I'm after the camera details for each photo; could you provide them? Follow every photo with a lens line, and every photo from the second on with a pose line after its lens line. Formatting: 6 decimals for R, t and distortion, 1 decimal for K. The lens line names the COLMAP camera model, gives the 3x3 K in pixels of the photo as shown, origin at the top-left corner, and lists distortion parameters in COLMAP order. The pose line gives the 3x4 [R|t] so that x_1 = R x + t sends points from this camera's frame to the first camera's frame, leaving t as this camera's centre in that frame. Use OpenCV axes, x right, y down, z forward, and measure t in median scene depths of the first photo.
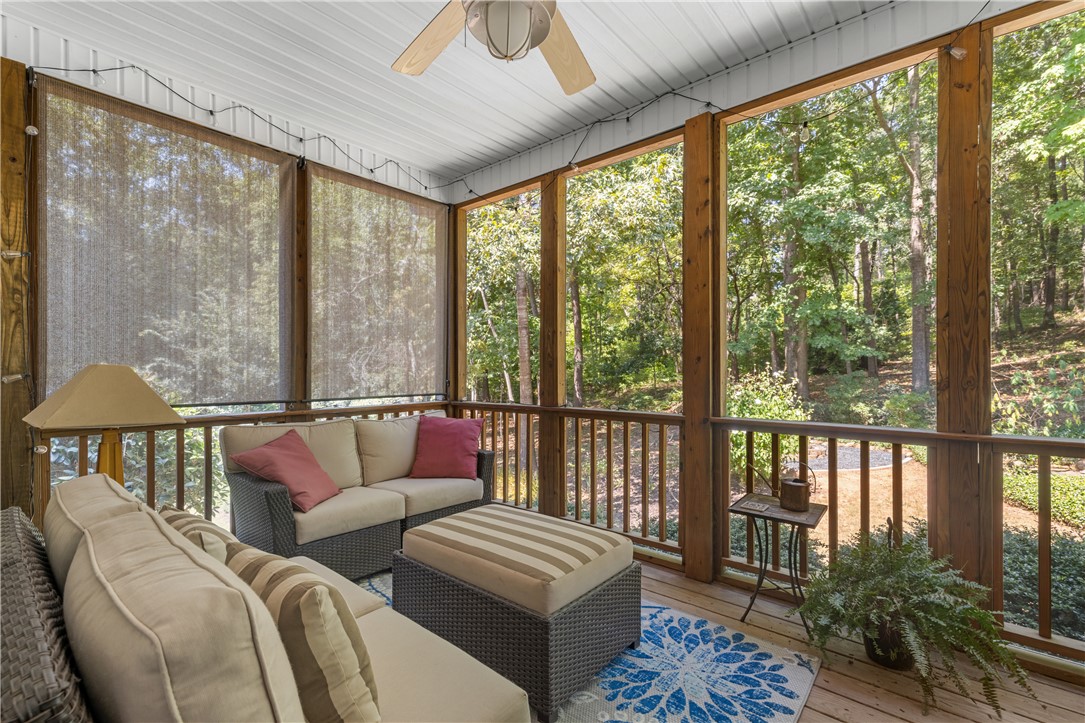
lens RADIAL K [[466.7, 0, 539.6], [0, 466.7, 360.2], [0, 0, 1]] dist [0.000152, 0.000222]
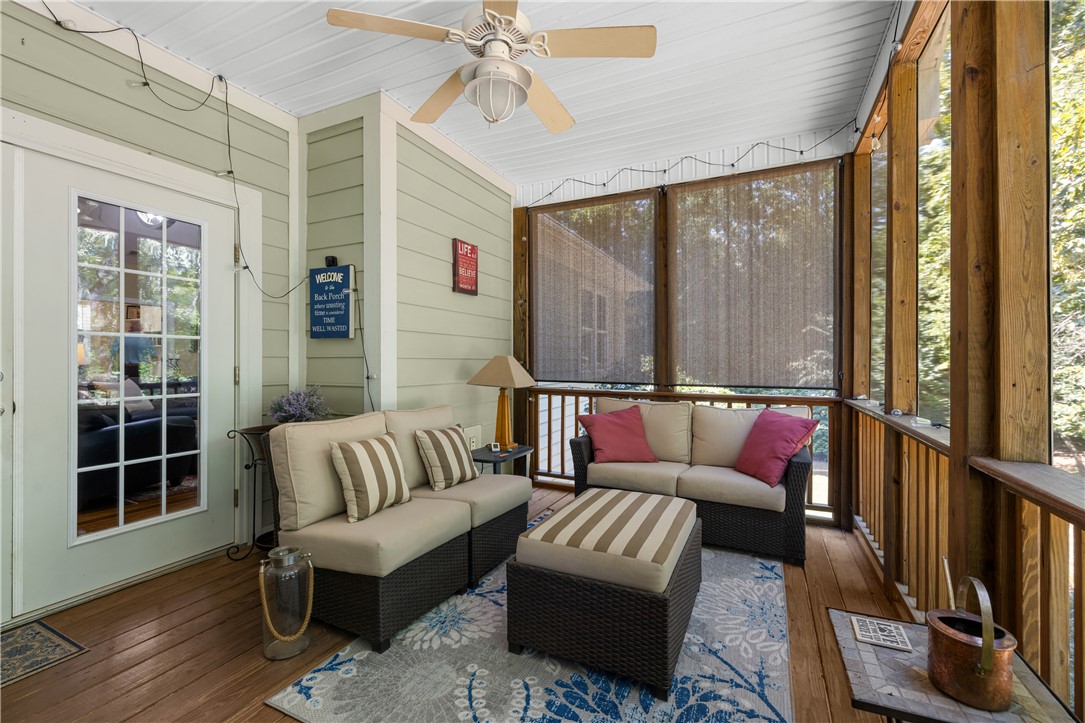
lens RADIAL K [[459.3, 0, 542.5], [0, 459.3, 361.5], [0, 0, 1]] dist [-0.001511, -0.000071]
pose [[0.263290, 0.004214, -0.964708, 0.575111], [0.016501, 0.999824, 0.008871, 0.009602], [0.964576, -0.018254, 0.263174, 0.374850]]
